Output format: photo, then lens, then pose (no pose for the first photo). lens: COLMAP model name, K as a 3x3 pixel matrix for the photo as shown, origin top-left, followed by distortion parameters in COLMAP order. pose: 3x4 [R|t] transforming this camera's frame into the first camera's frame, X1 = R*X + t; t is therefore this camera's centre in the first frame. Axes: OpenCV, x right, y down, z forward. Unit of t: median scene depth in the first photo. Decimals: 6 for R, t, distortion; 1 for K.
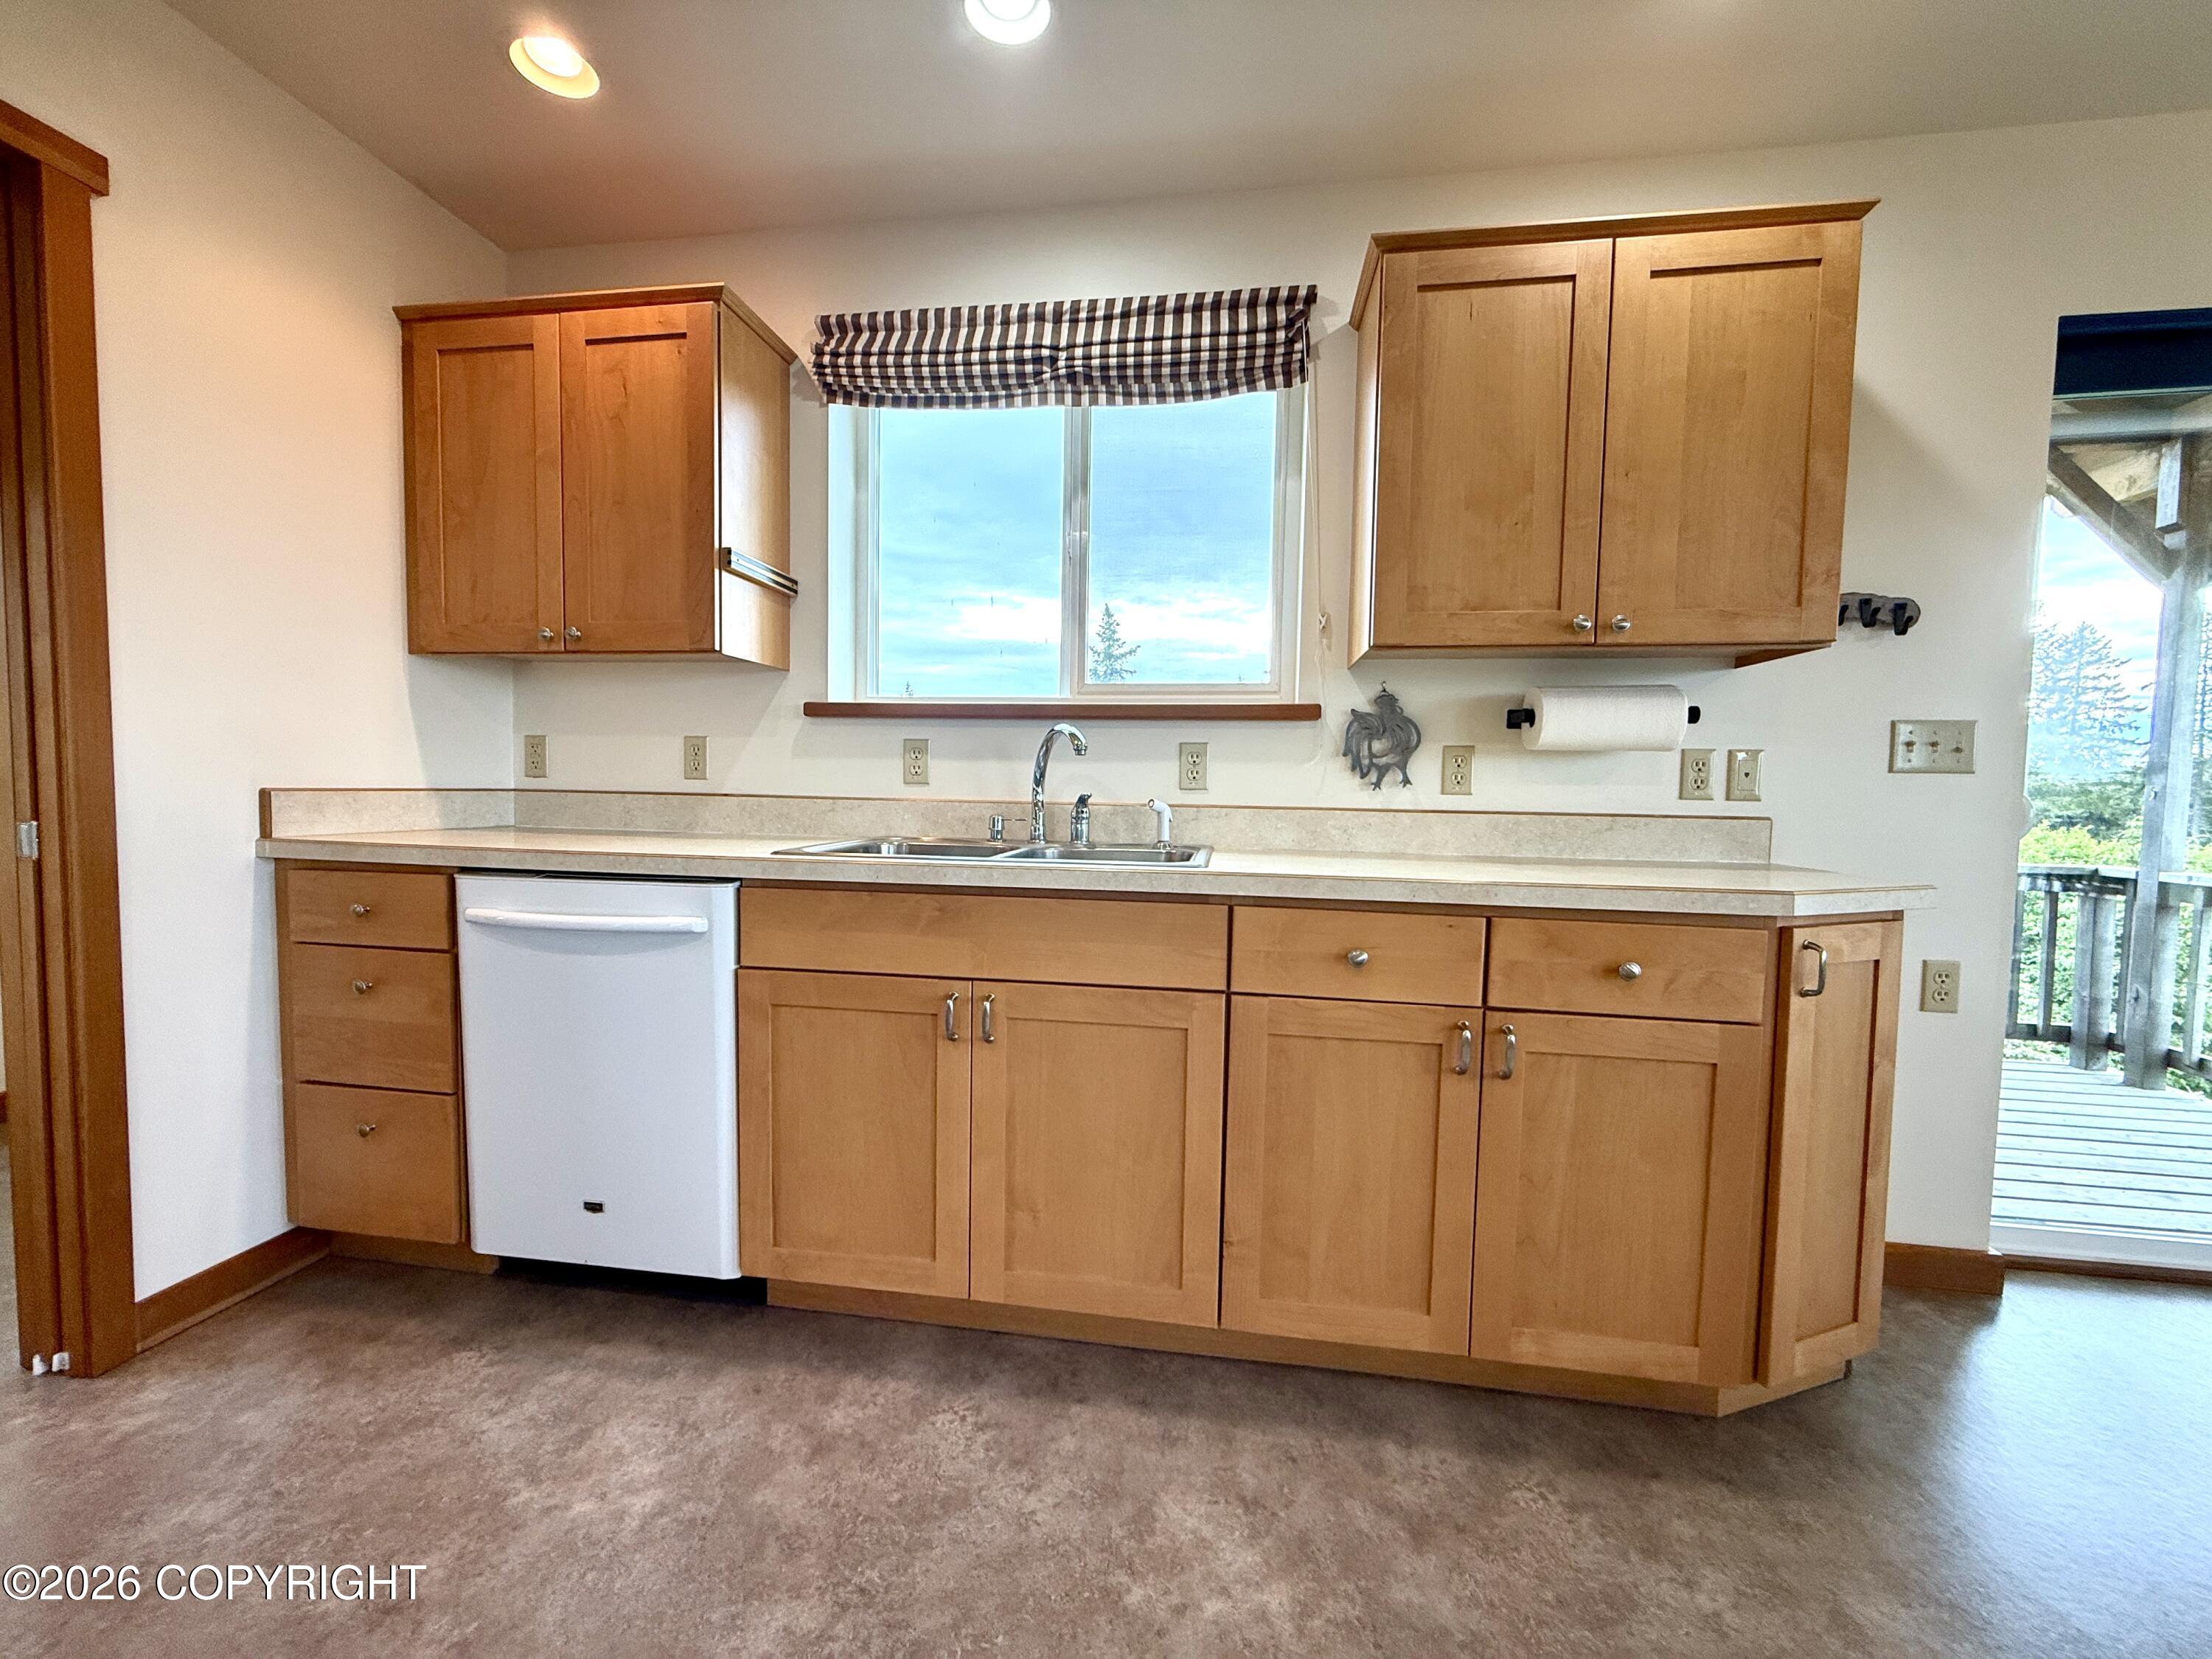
lens RADIAL K [[890.4, 0, 1094.4], [0, 890.4, 829.7], [0, 0, 1]] dist [0.001696, 0.000129]
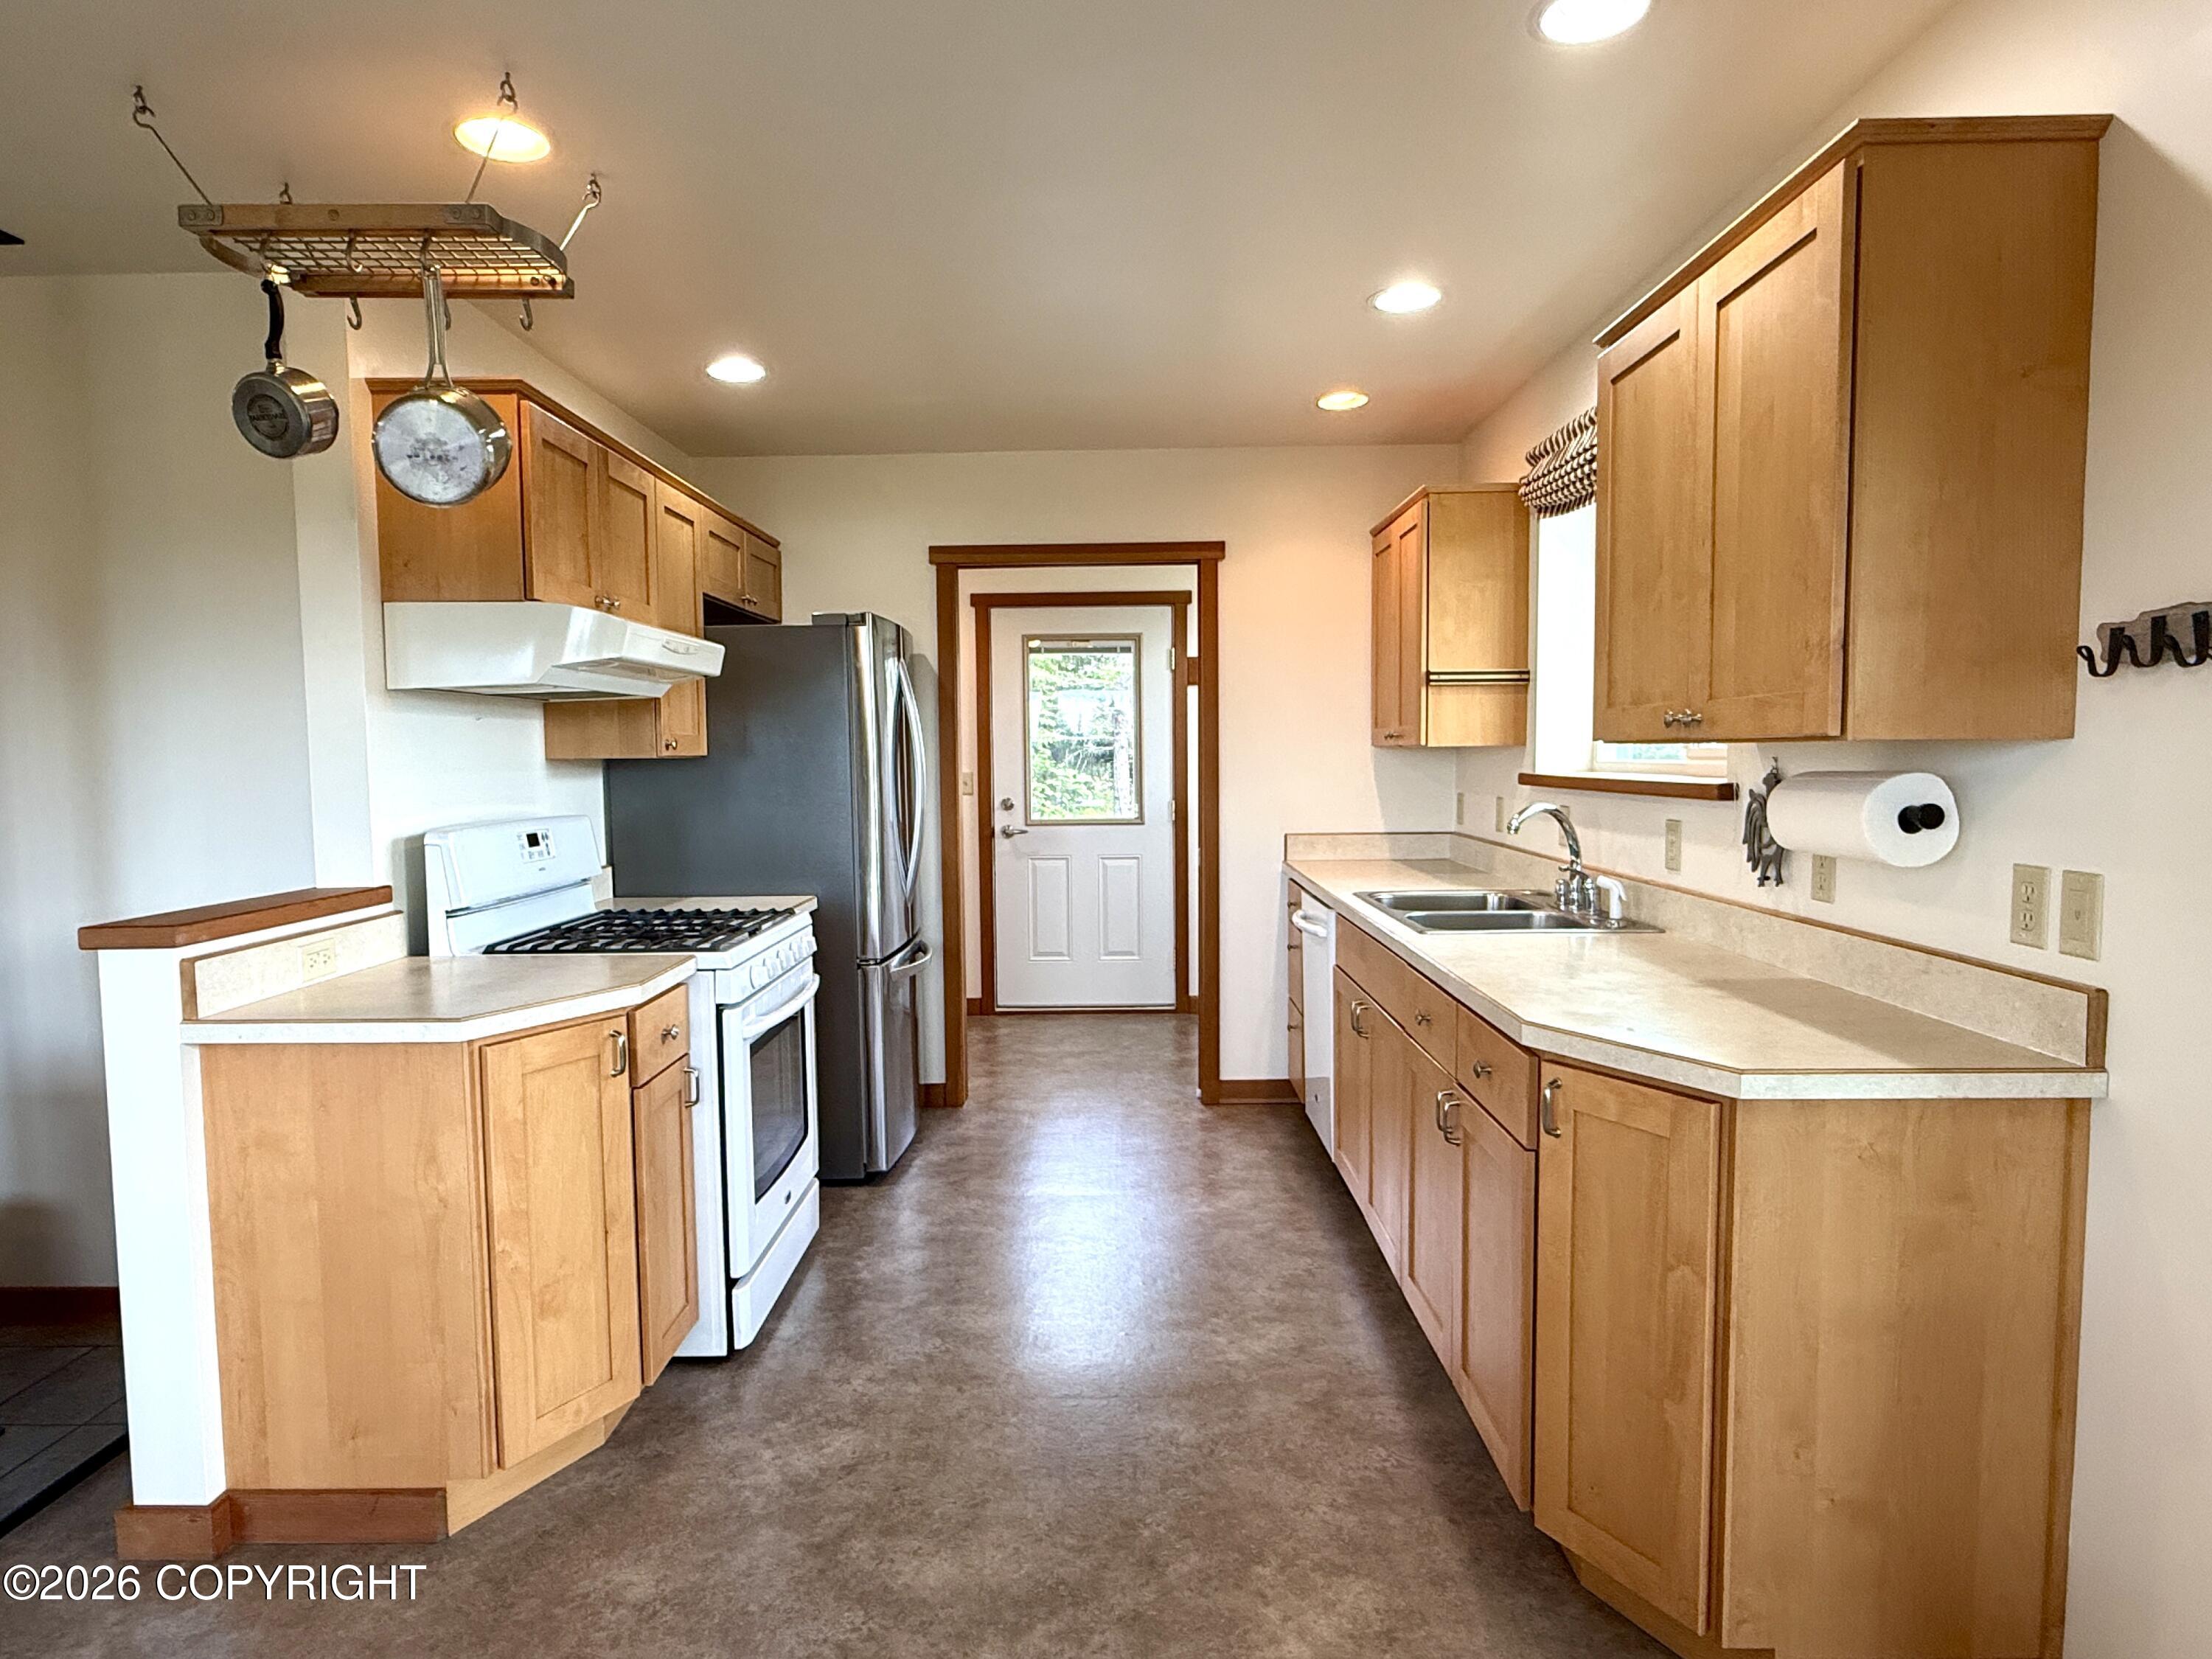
lens RADIAL K [[1279.3, 0, 1098.0], [0, 1279.3, 837.0], [0, 0, 1]] dist [-0.000877, 0.000915]
pose [[0.142991, 0.046942, -0.988610, 1.457785], [-0.029336, 0.998637, 0.043176, -0.128824], [0.989289, 0.022828, 0.144173, 0.212411]]
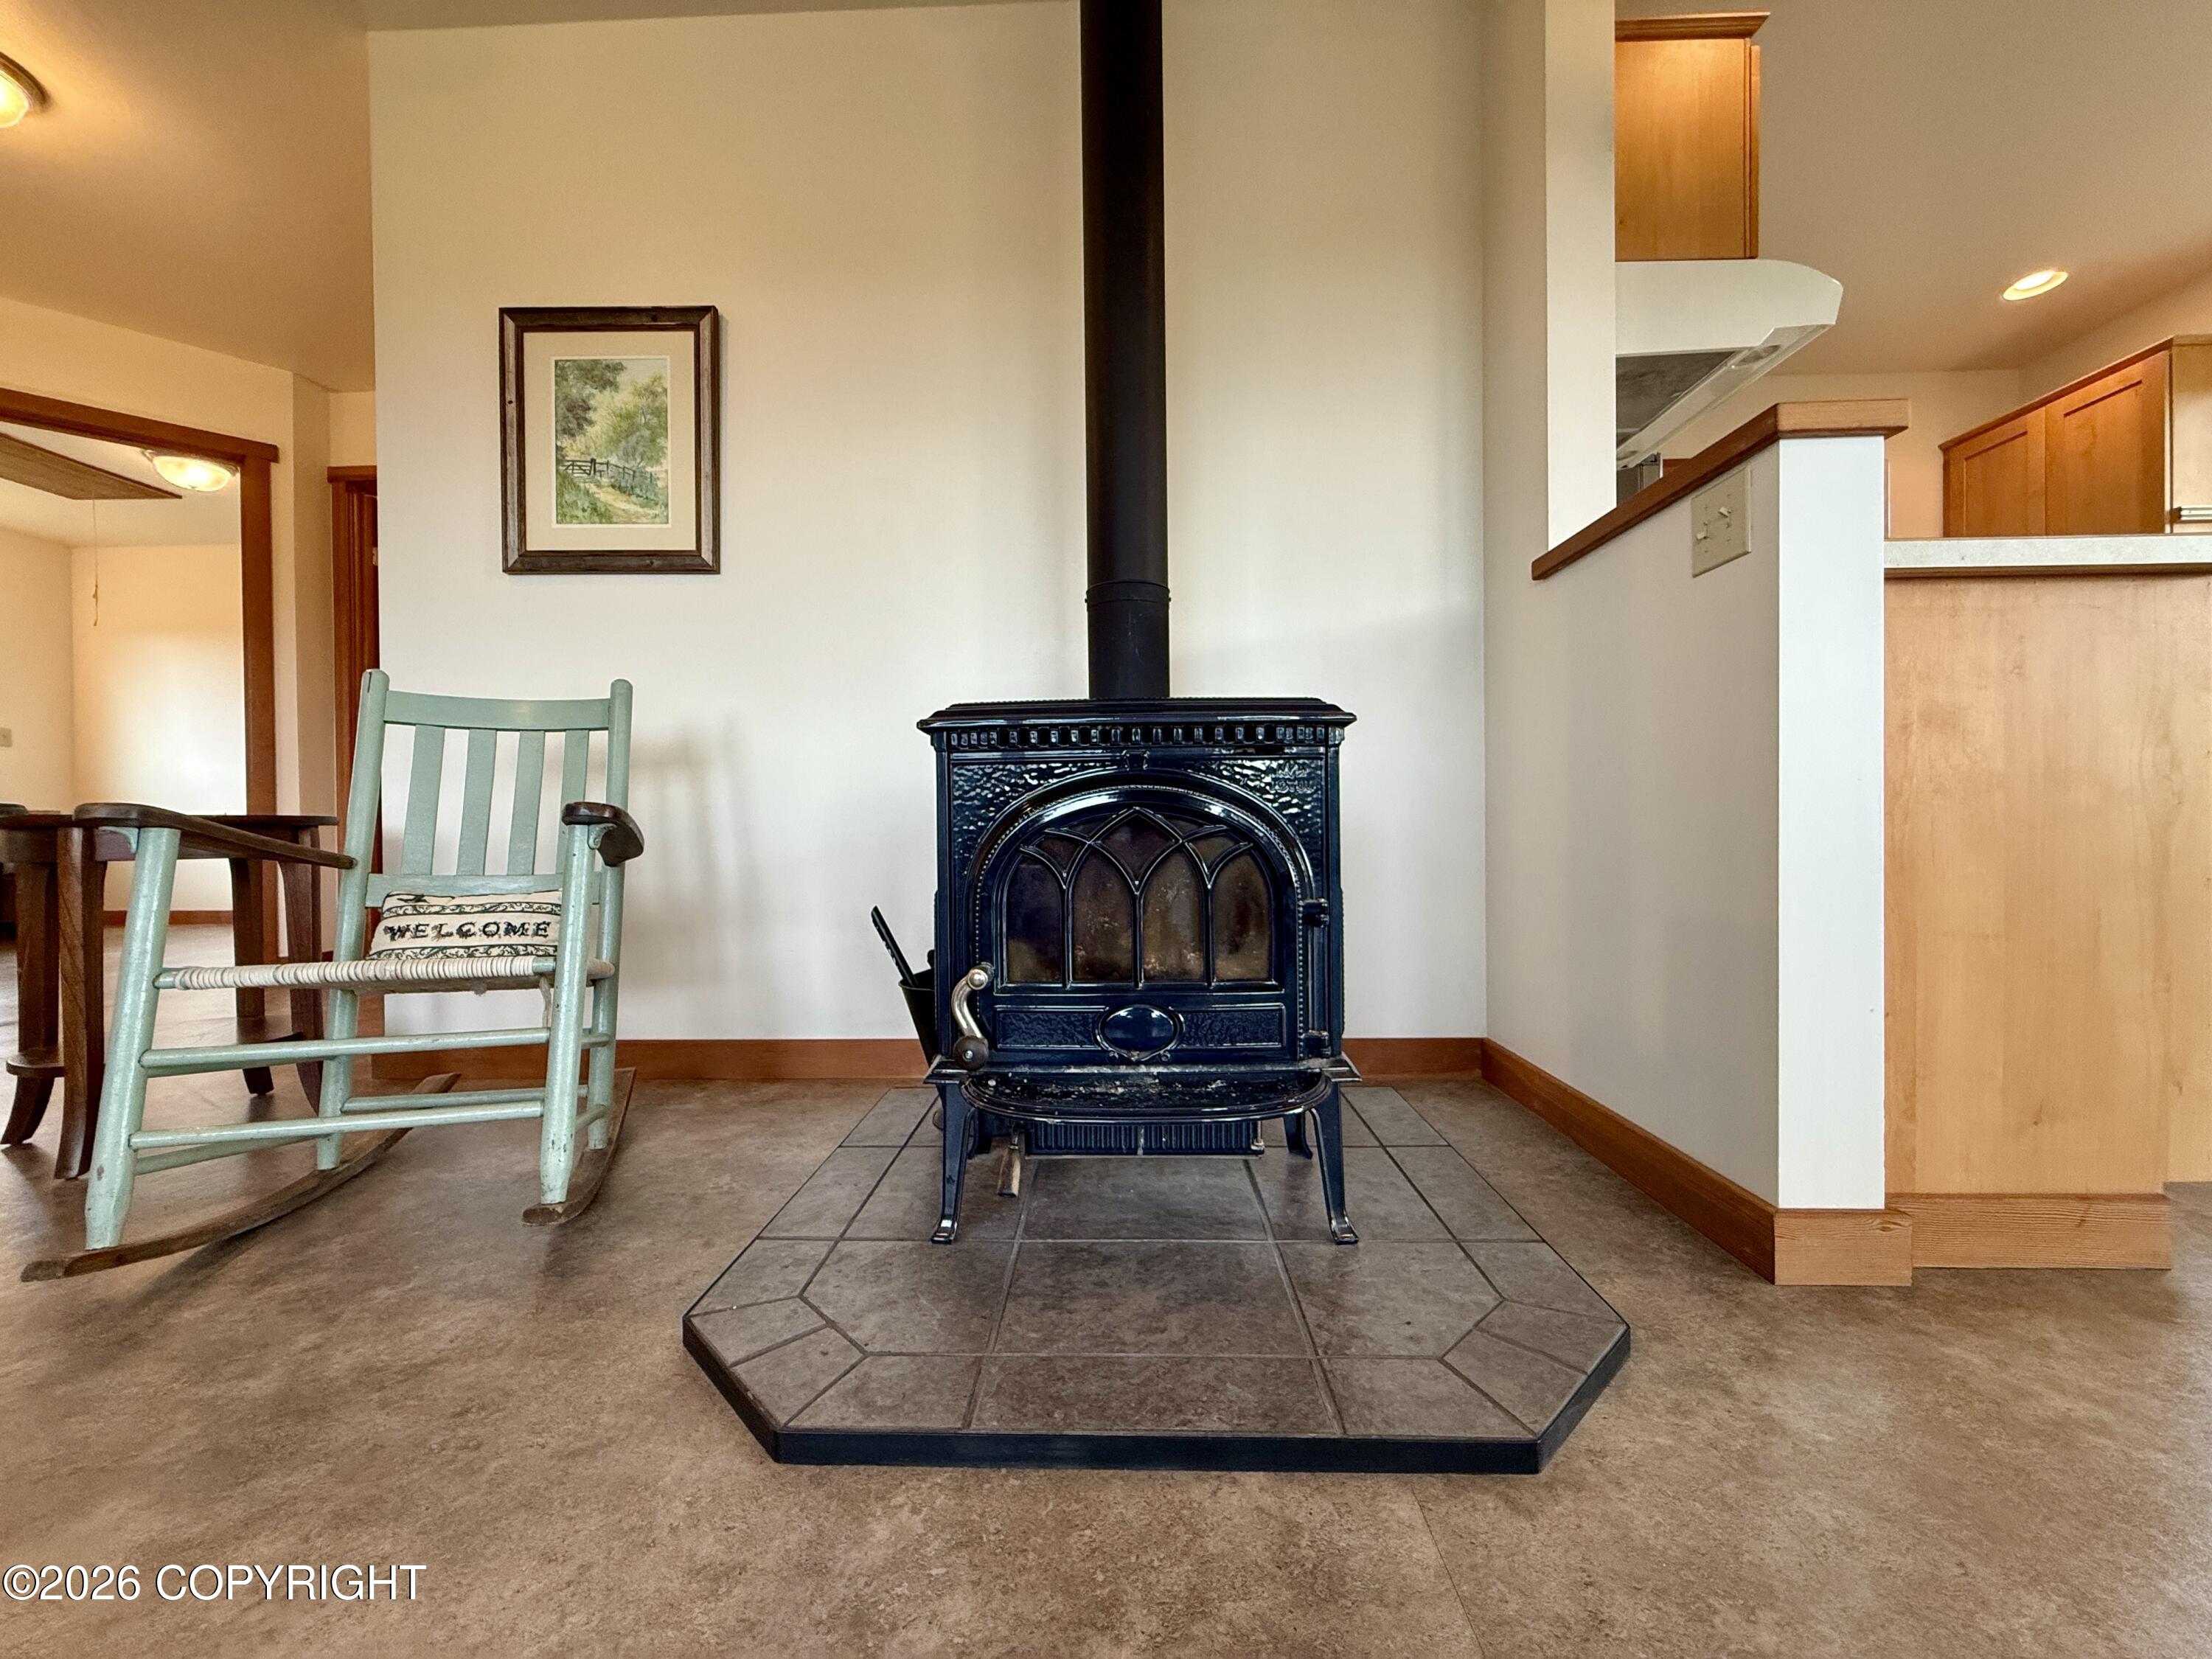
lens RADIAL K [[890.4, 0, 1094.4], [0, 890.4, 829.7], [0, 0, 1]] dist [0.001696, 0.000129]
pose [[0.121462, -0.022381, -0.992344, 0.802349], [-0.029197, 0.999233, -0.026110, 0.296075], [0.992167, 0.032145, 0.120715, -0.913393]]
